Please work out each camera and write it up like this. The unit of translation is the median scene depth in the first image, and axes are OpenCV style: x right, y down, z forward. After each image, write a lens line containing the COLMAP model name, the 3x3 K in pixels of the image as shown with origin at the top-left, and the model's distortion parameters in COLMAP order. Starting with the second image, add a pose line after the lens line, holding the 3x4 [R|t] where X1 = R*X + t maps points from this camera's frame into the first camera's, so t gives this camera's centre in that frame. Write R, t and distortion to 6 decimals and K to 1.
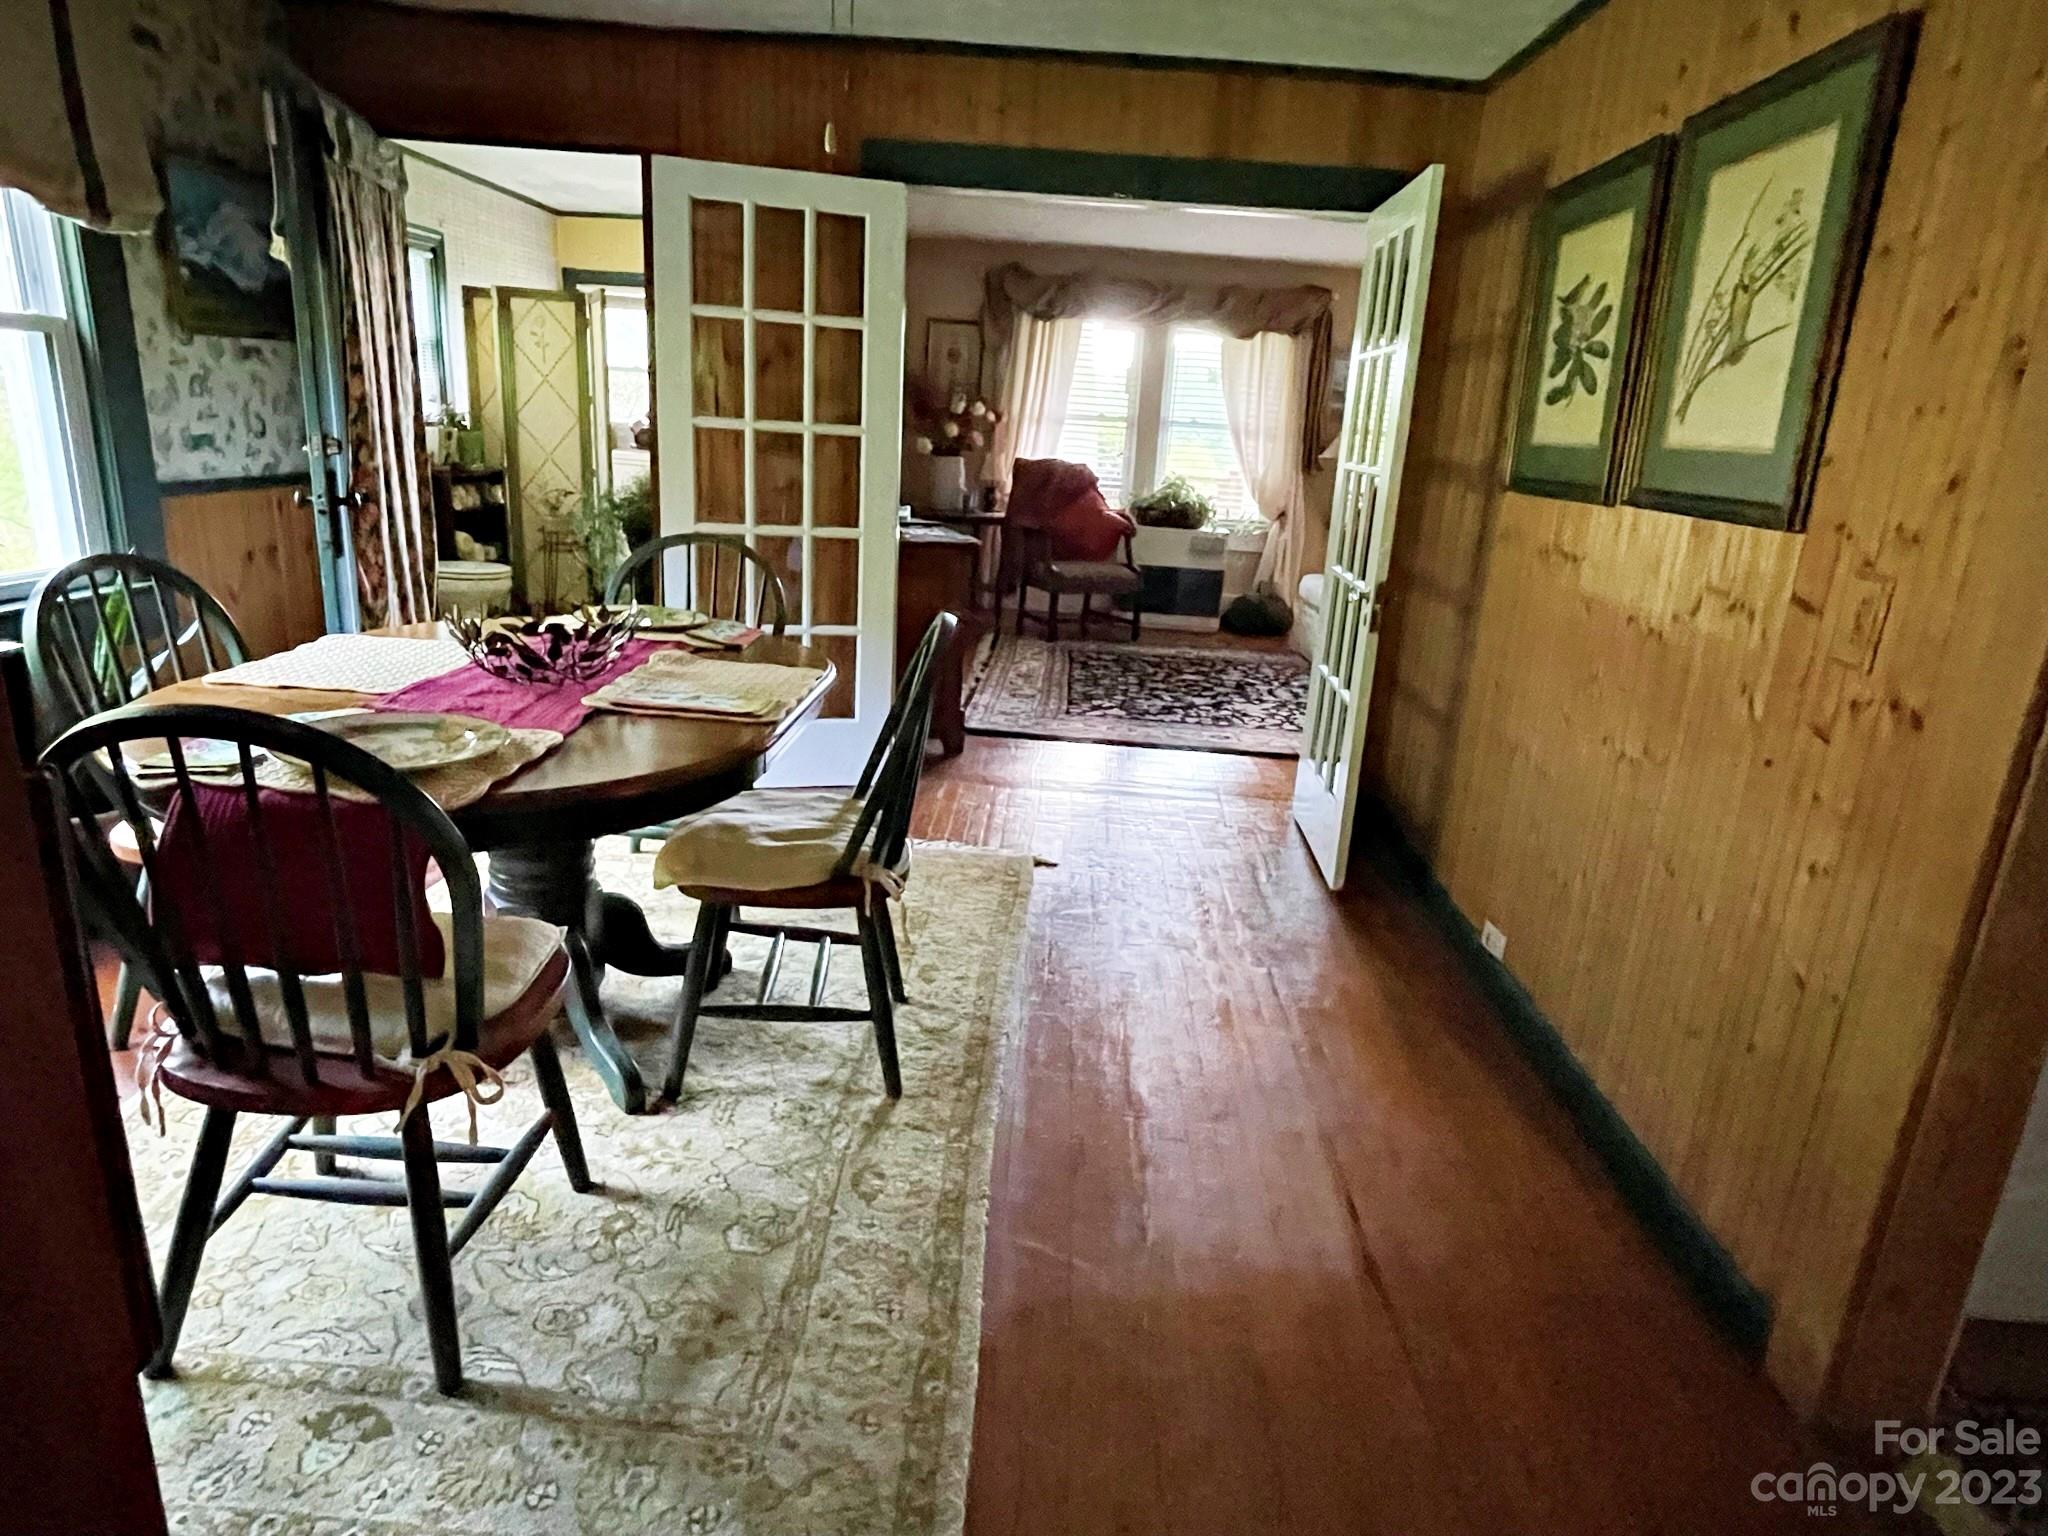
lens RADIAL K [[1171.2, 0, 1023.9], [0, 1171.2, 763.8], [0, 0, 1]] dist [-0.001603, -0.000352]
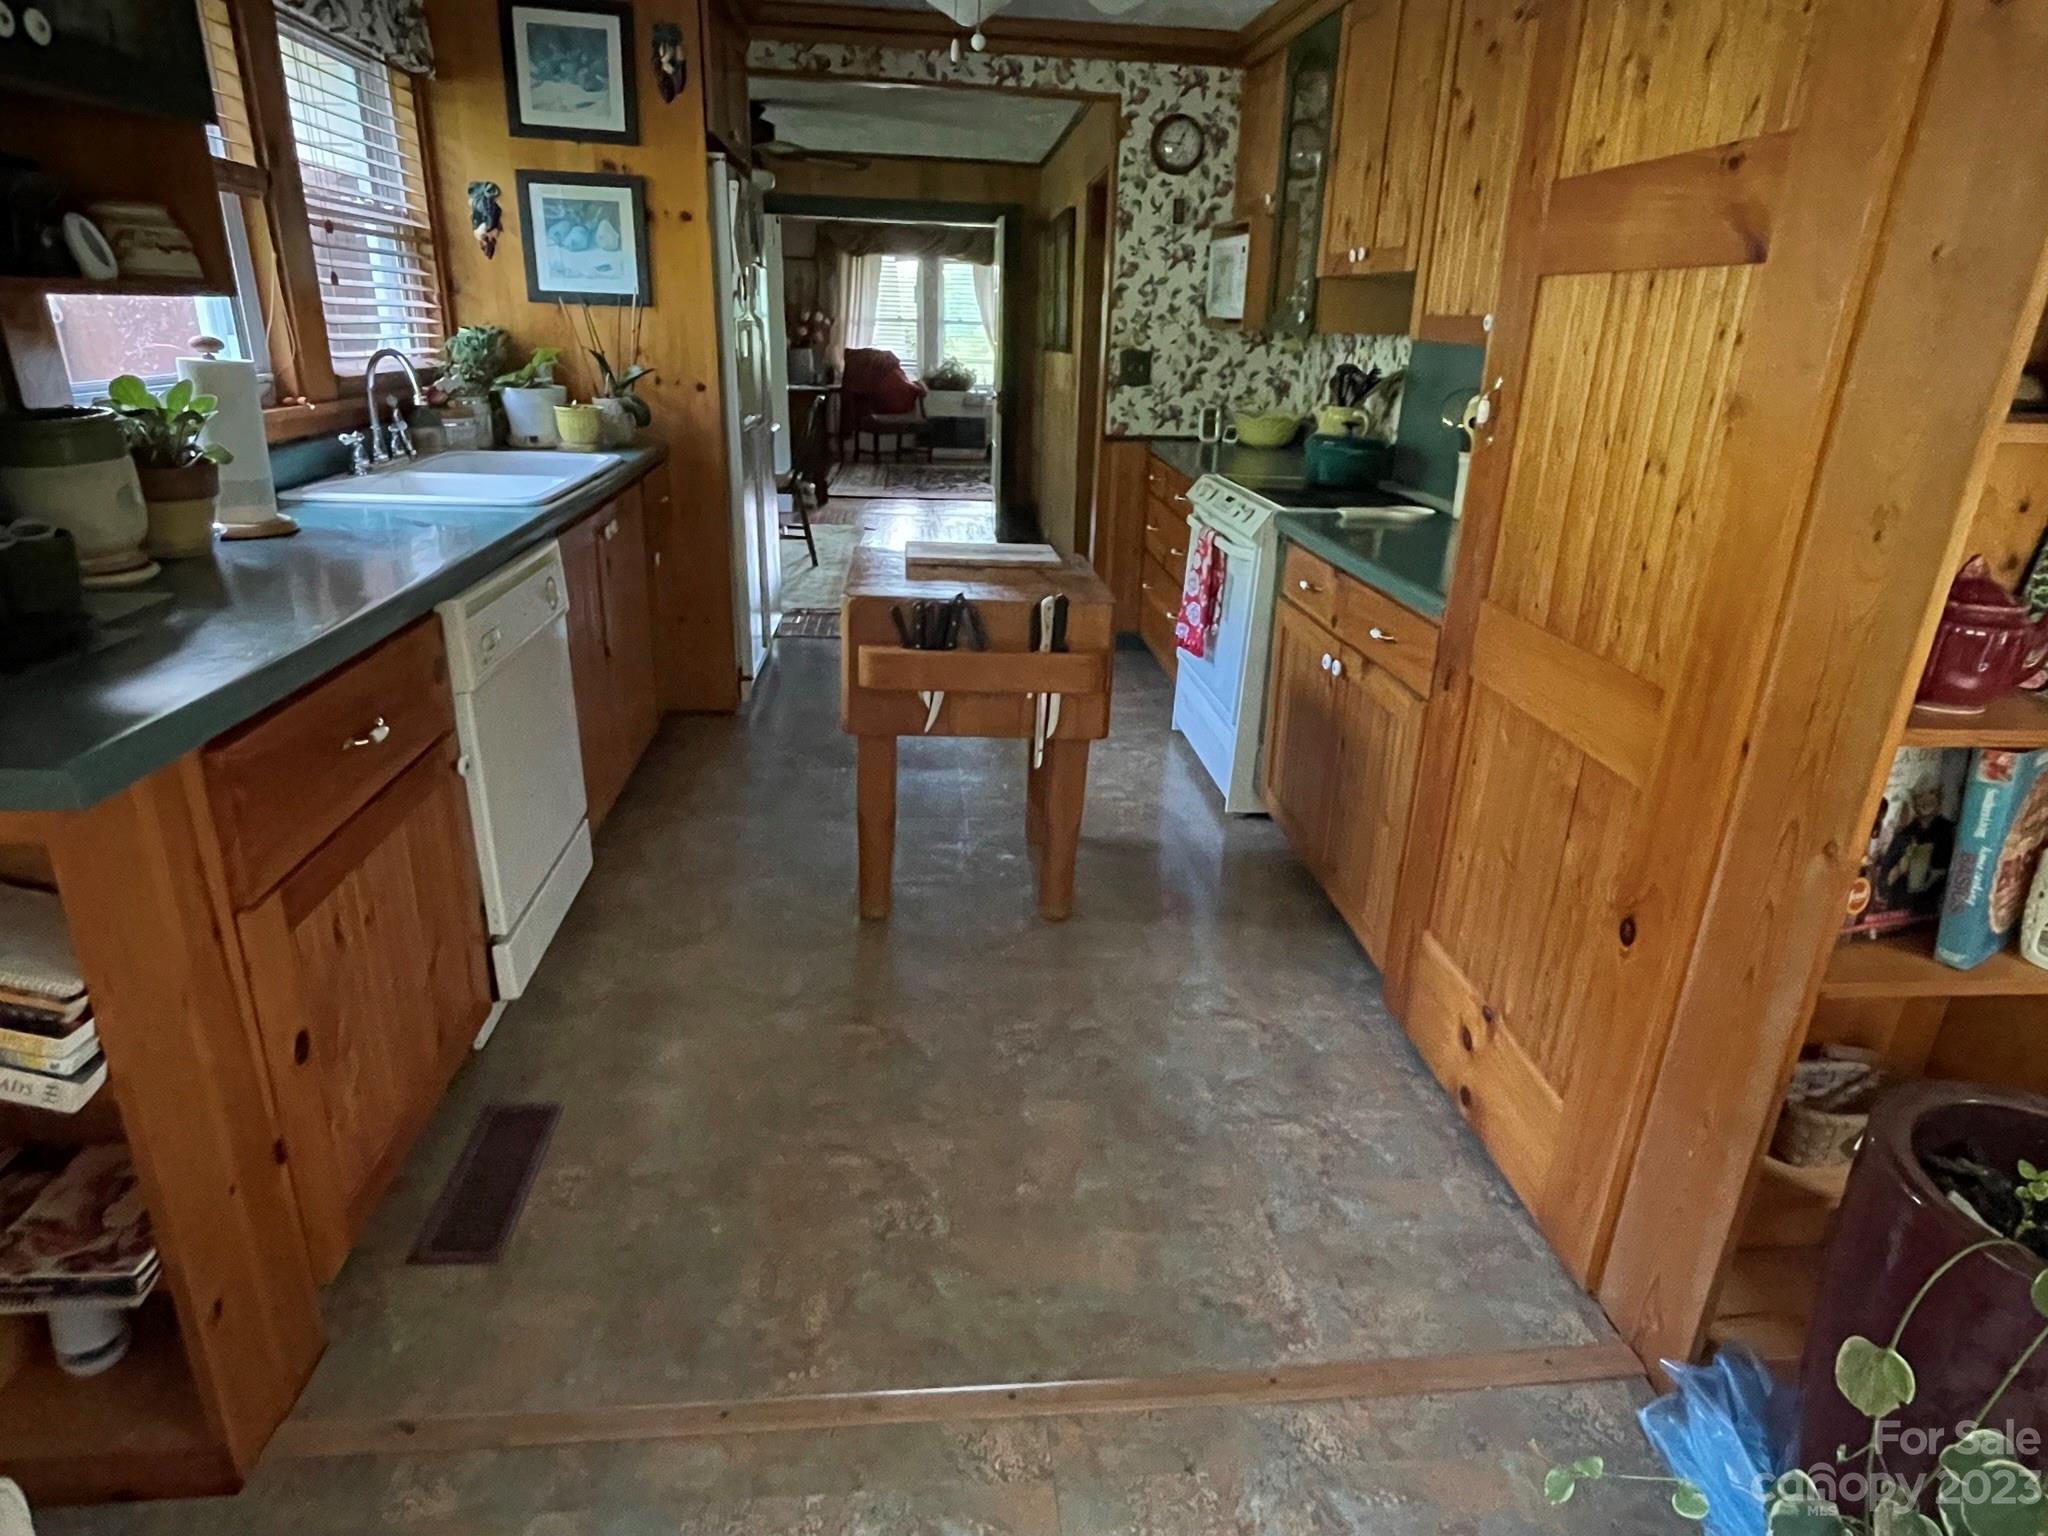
lens RADIAL K [[1171.2, 0, 1019.0], [0, 1171.2, 773.4], [0, 0, 1]] dist [-0.001603, -0.000352]
pose [[0.991310, -0.074725, 0.108262, 0.011152], [0.065273, 0.993947, 0.088371, 0.178136], [-0.114210, -0.080536, 0.990187, -0.614106]]
